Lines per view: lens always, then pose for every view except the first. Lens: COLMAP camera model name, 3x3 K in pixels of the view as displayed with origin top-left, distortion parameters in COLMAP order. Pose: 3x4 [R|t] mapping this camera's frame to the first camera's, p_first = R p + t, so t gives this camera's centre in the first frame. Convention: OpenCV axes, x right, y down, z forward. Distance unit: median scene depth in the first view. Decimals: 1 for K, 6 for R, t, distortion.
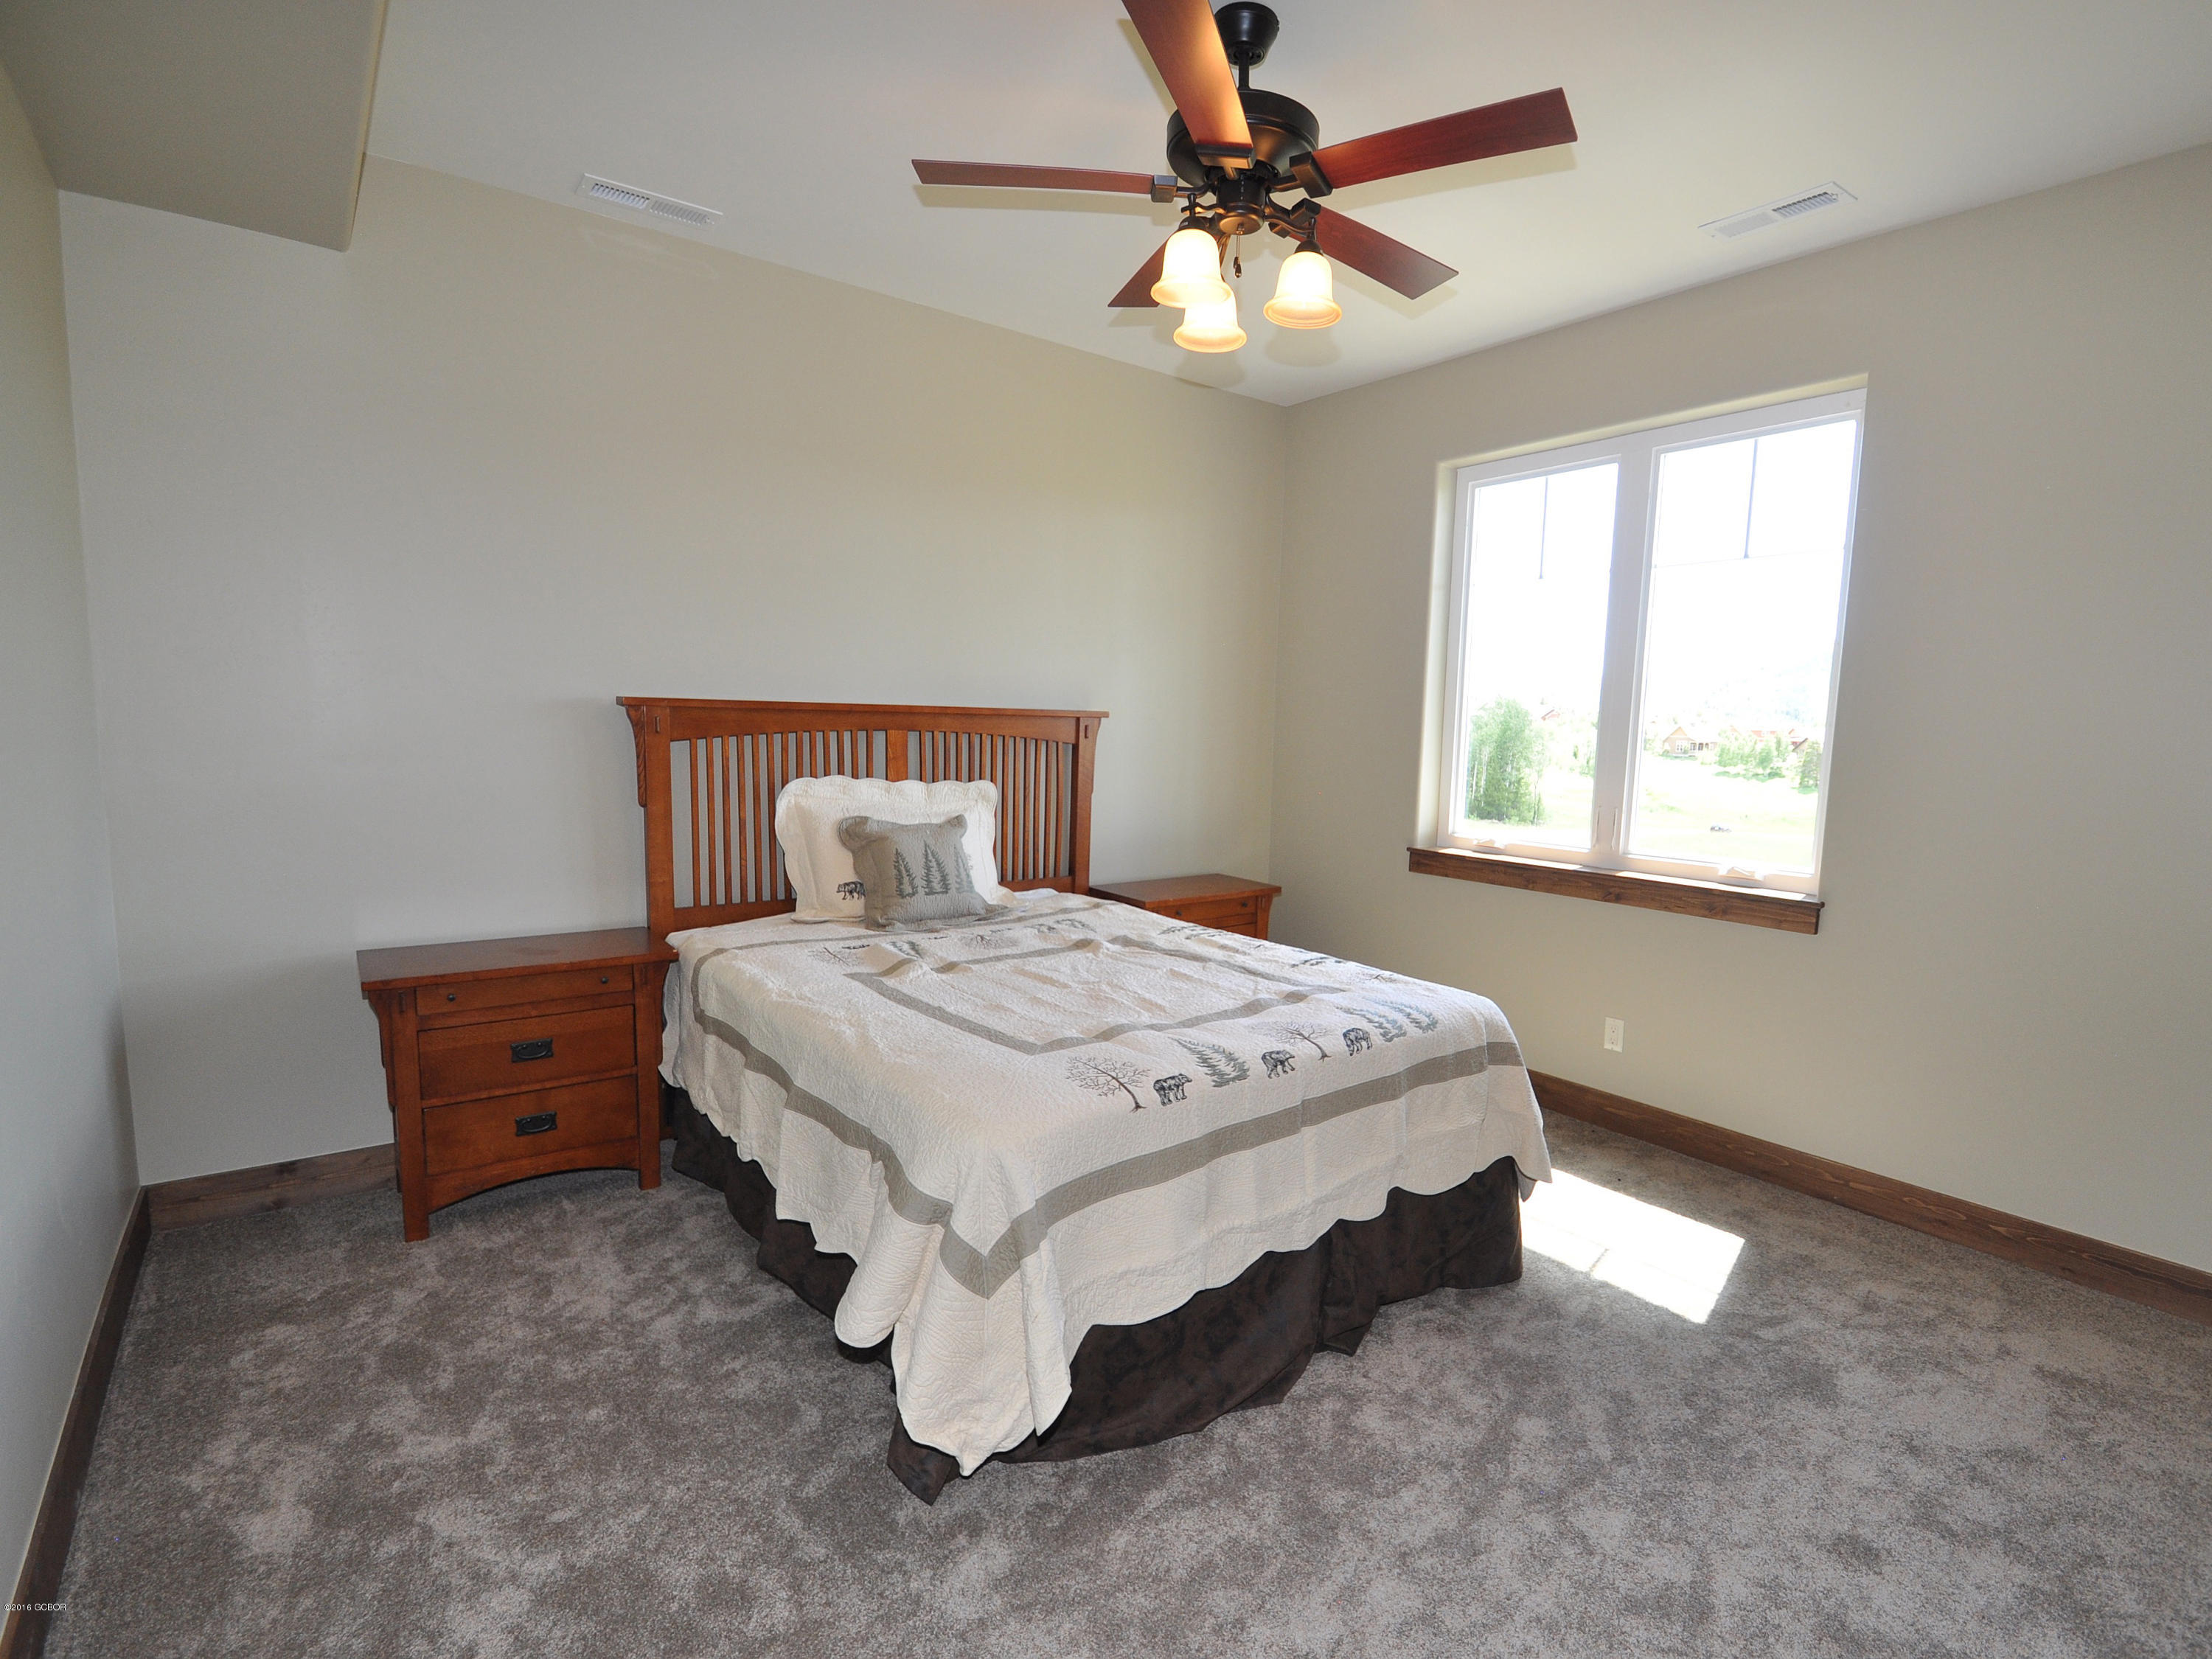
lens RADIAL K [[1109.2, 0, 1105.3], [0, 1109.2, 836.6], [0, 0, 1]] dist [0.001365, -0.000080]
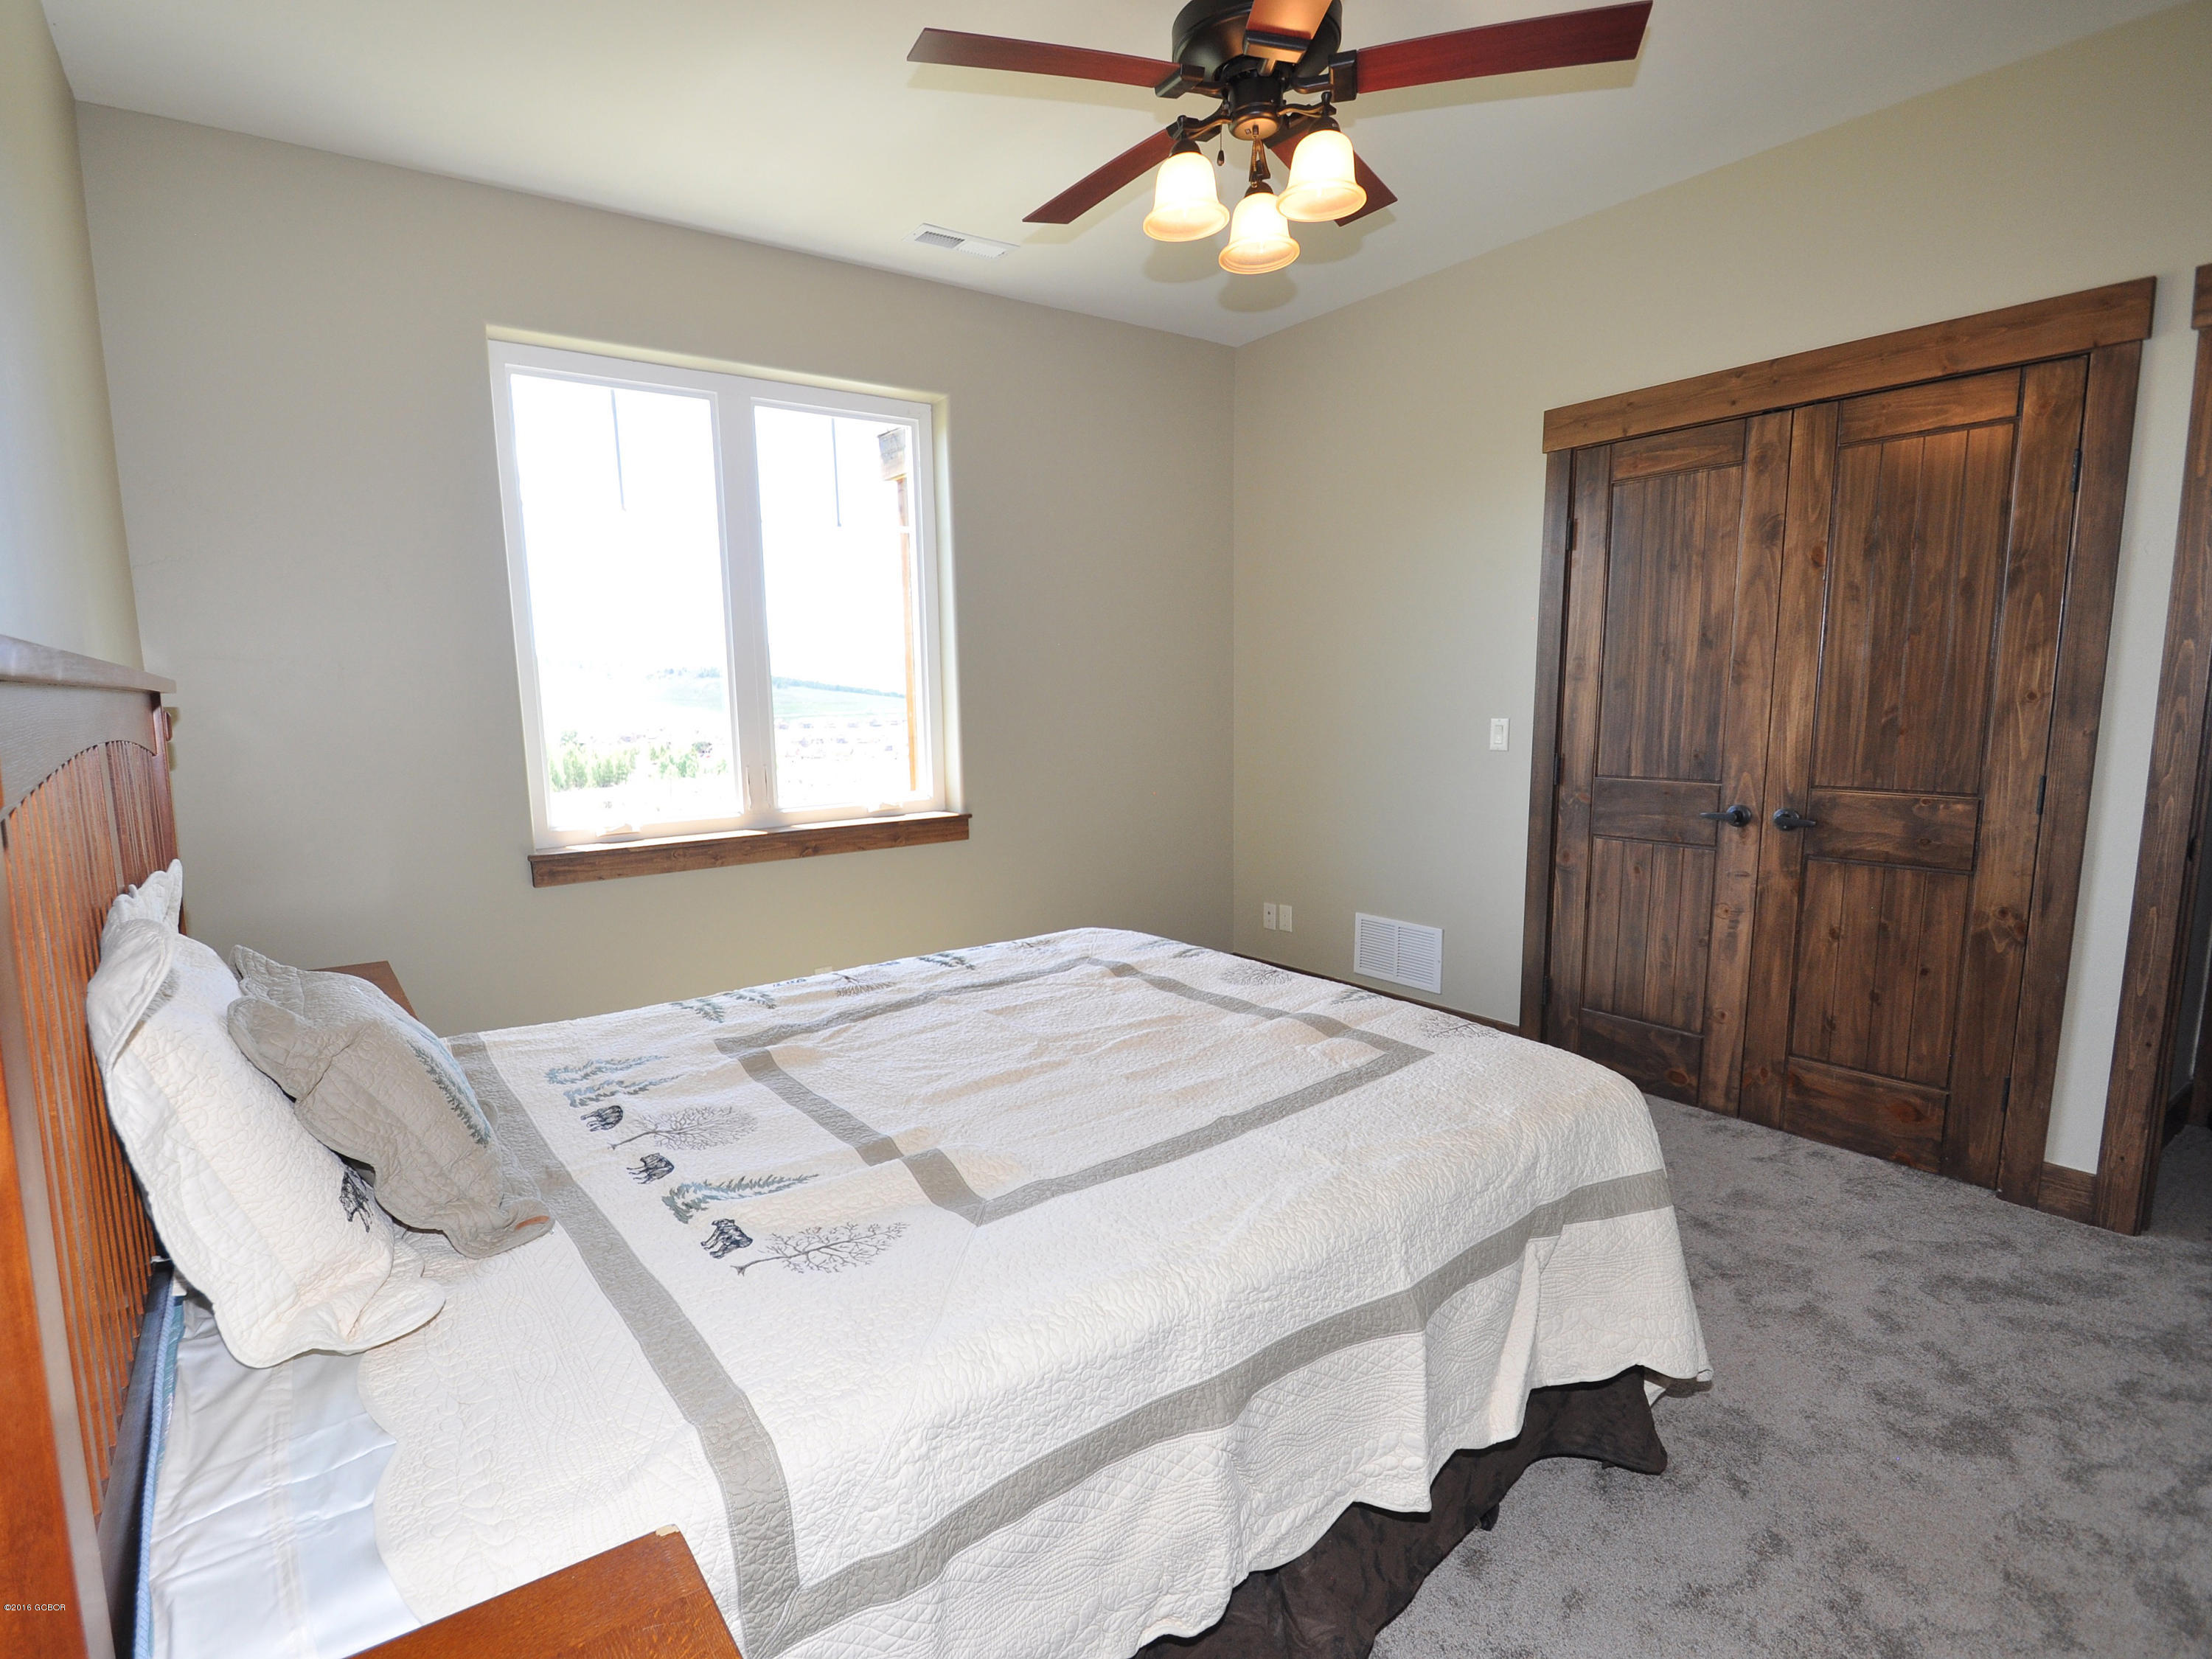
lens RADIAL K [[1109.2, 0, 1104.1], [0, 1109.2, 833.4], [0, 0, 1]] dist [0.001365, -0.000080]
pose [[-0.019852, -0.154578, 0.987781, -0.615602], [0.120388, 0.980418, 0.155845, -0.097991], [-0.992528, 0.122011, -0.000854, 0.835977]]
